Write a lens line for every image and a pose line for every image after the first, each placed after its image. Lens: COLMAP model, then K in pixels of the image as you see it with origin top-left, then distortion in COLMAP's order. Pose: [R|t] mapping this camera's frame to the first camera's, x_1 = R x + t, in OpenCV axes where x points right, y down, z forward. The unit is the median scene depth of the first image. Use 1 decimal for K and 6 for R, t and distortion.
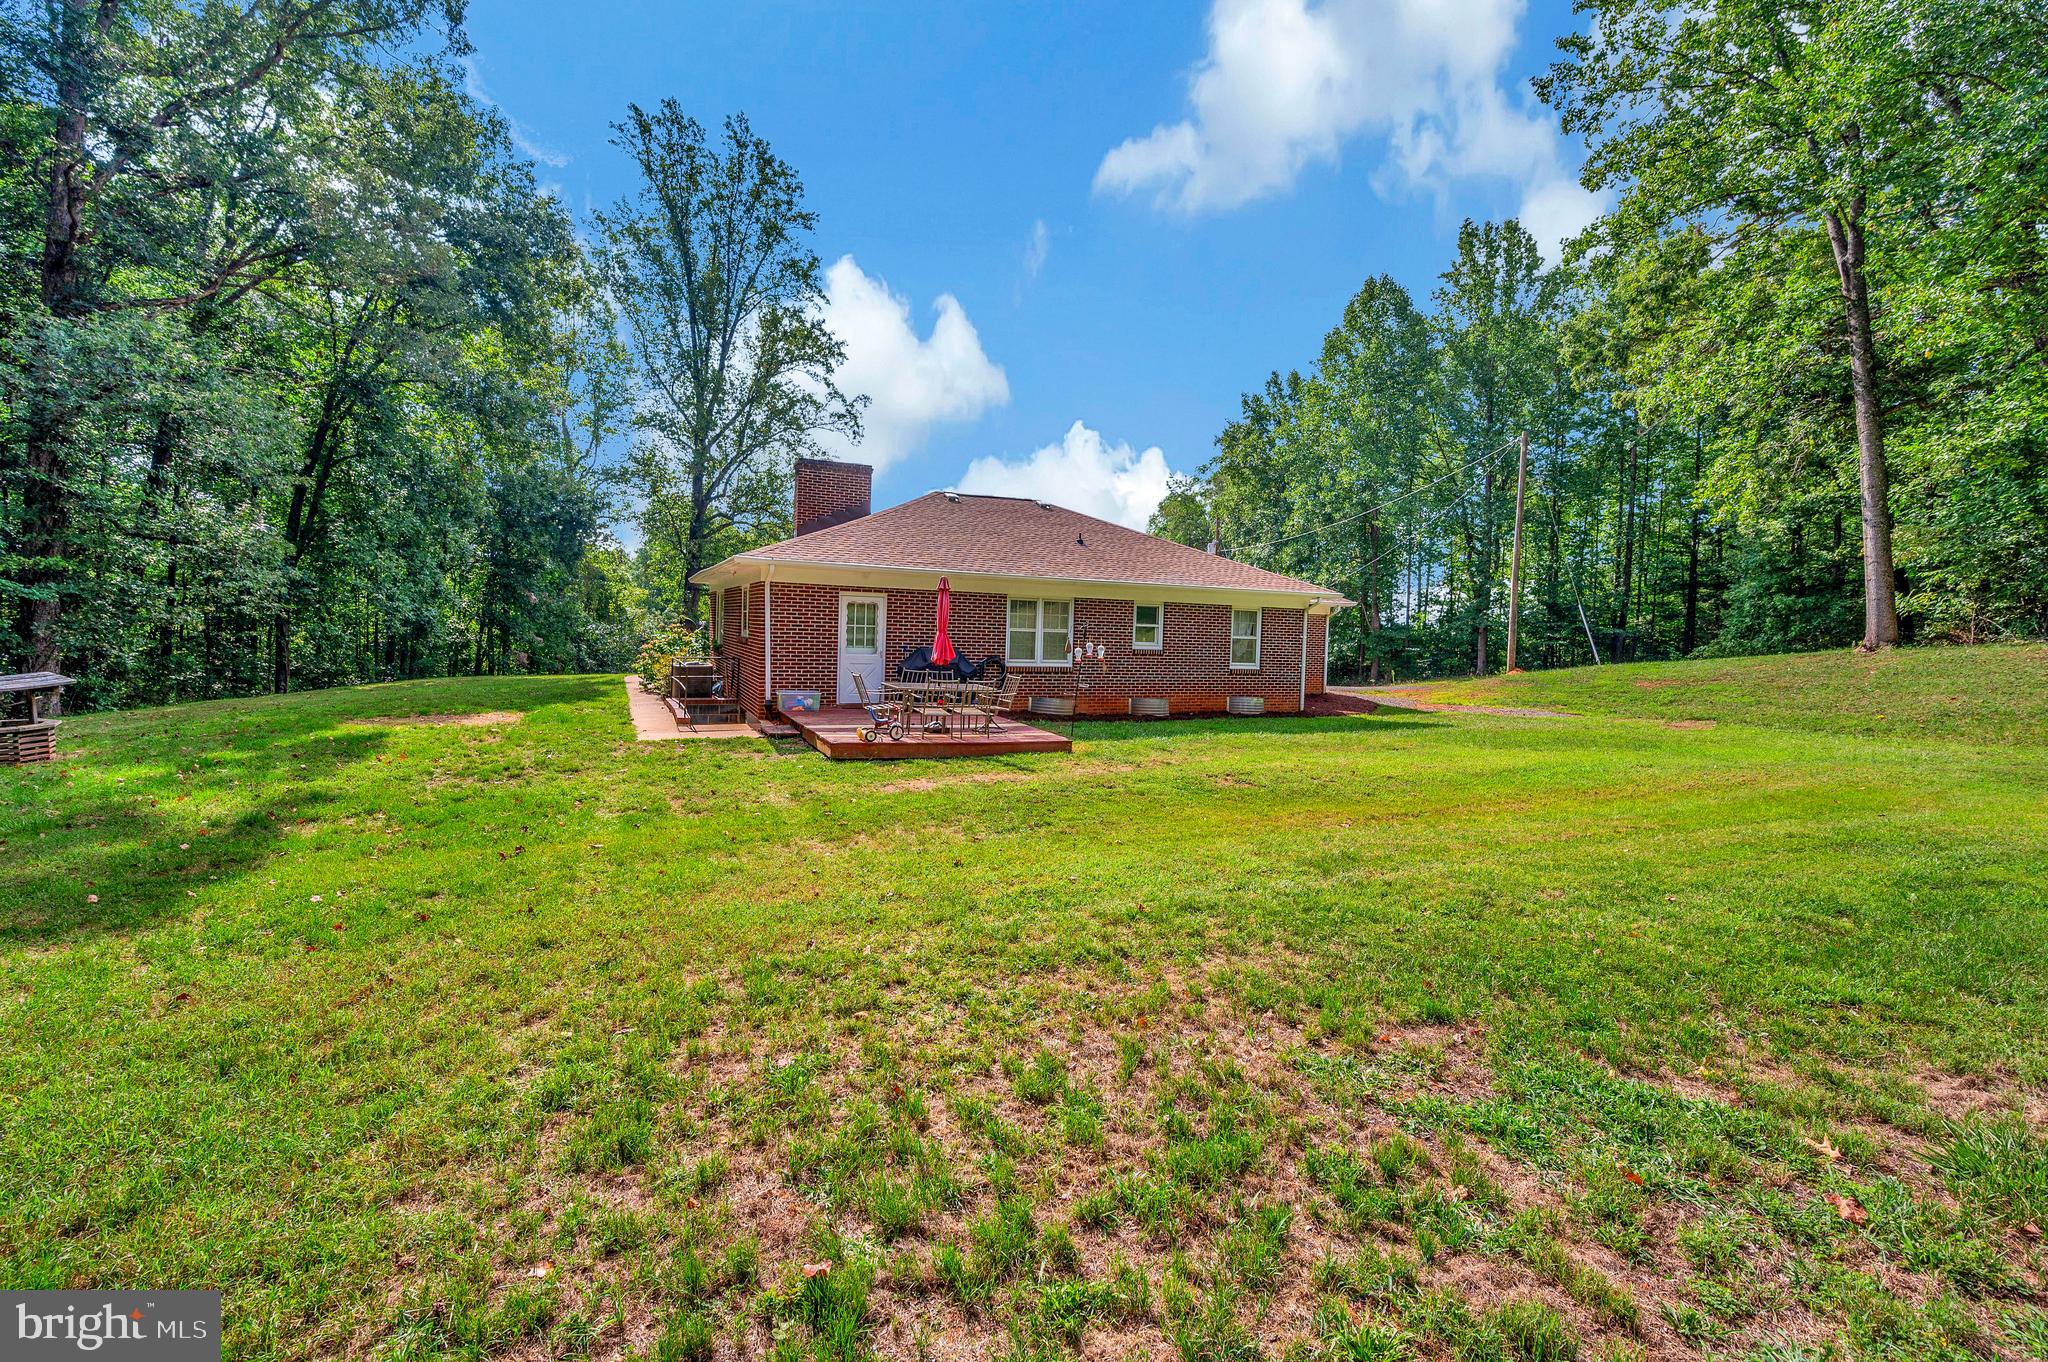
lens RADIAL K [[839.1, 0, 1028.1], [0, 839.1, 659.8], [0, 0, 1]] dist [-0.000985, -0.000576]
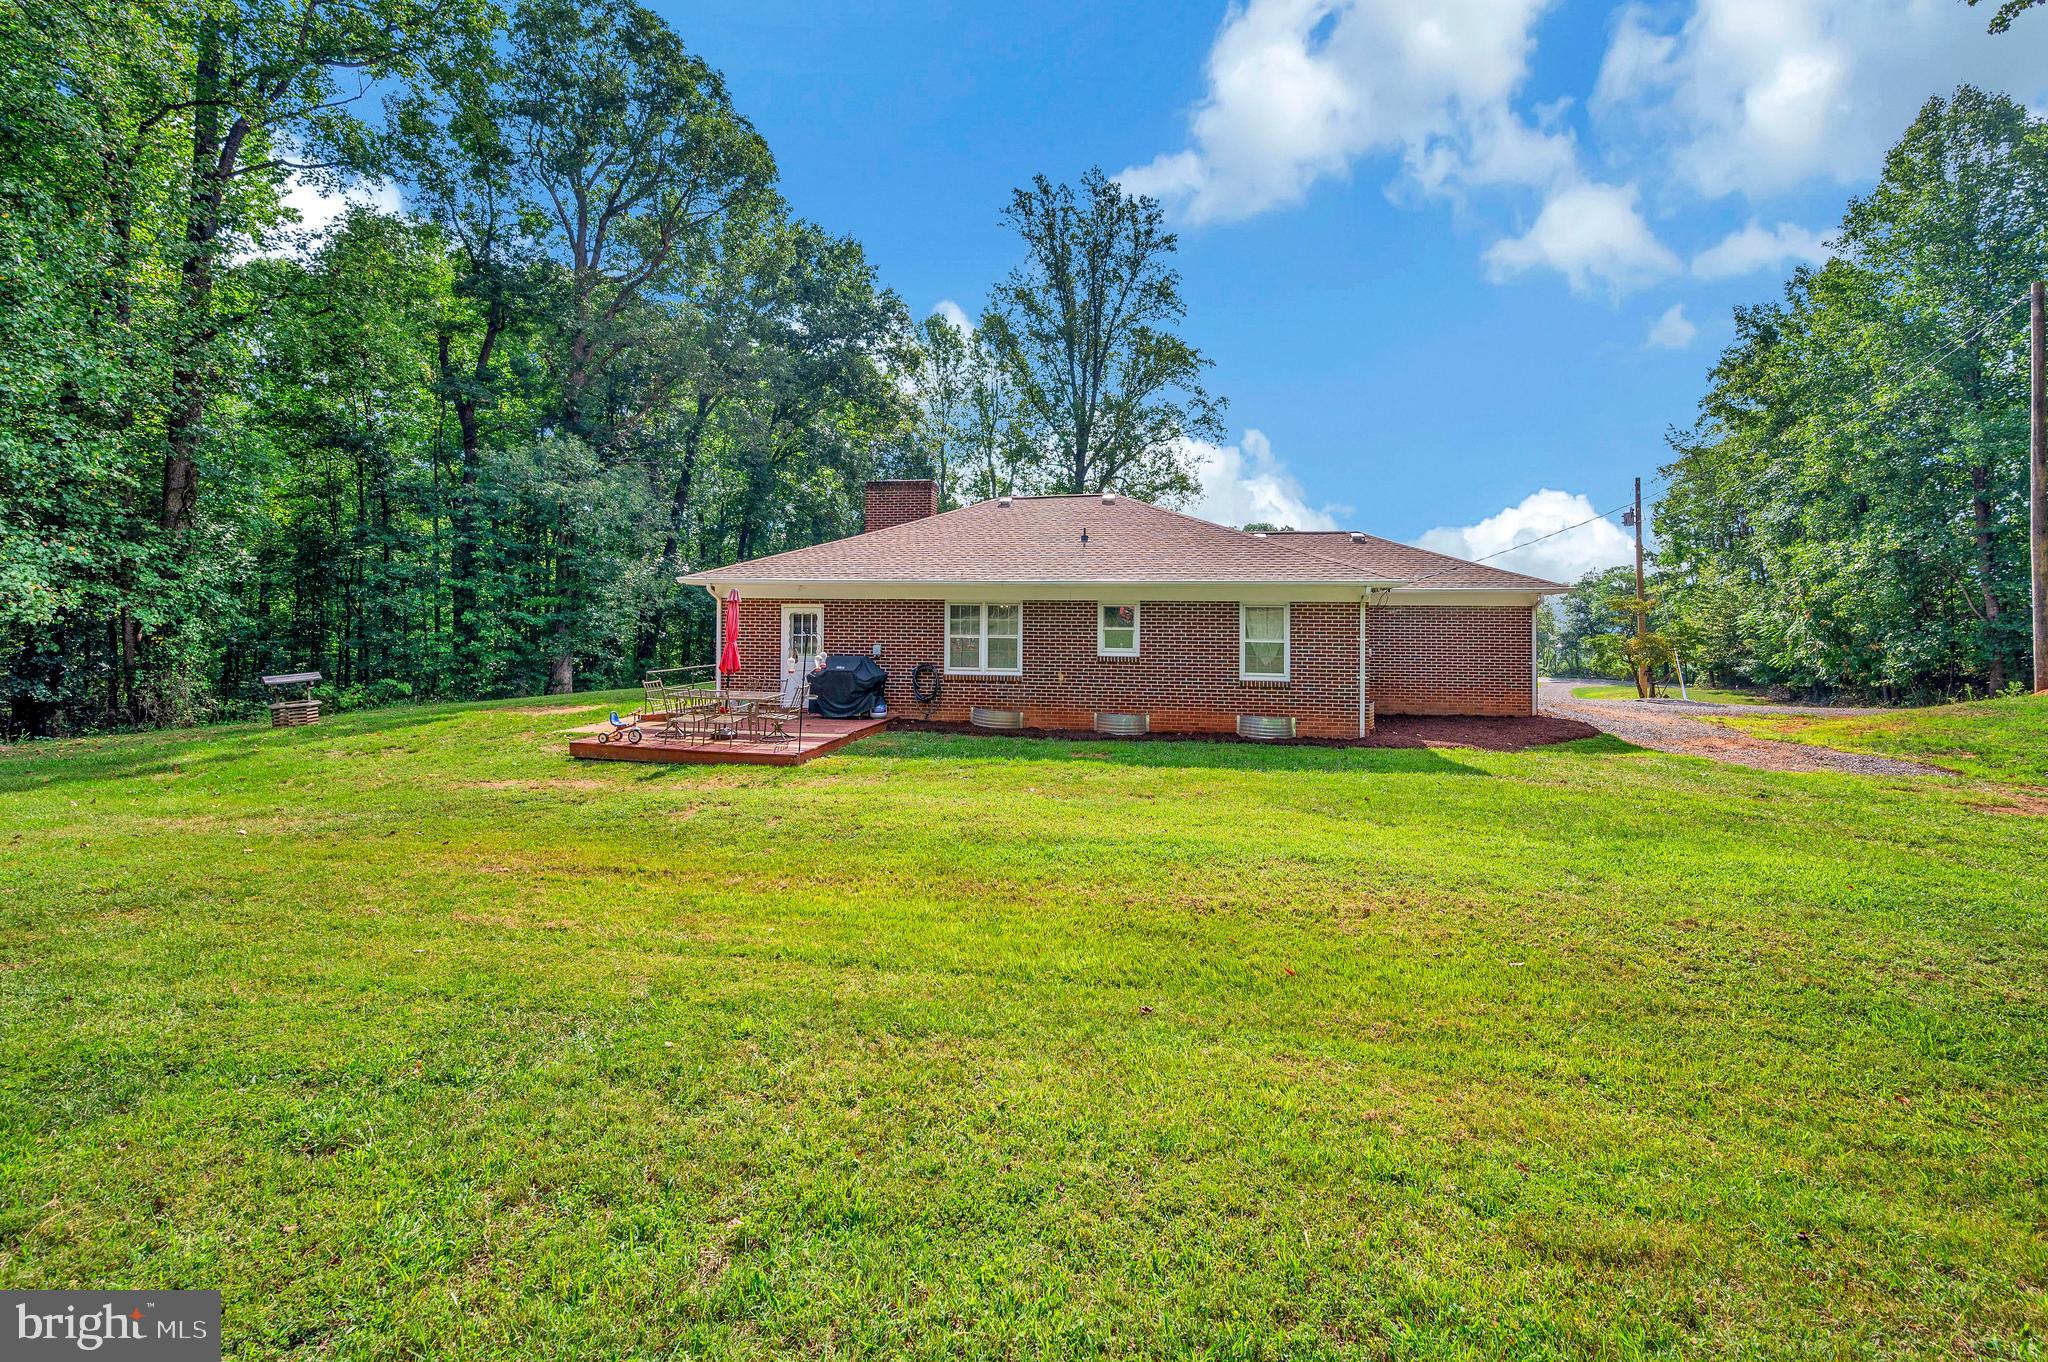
lens RADIAL K [[820.9, 0, 1024.2], [0, 820.9, 615.8], [0, 0, 1]] dist [-0.000543, -0.000068]
pose [[0.837252, -0.026200, -0.546189, 0.545273], [-0.002730, 0.998639, -0.052088, -0.010242], [0.546810, 0.045102, 0.836041, 0.247059]]
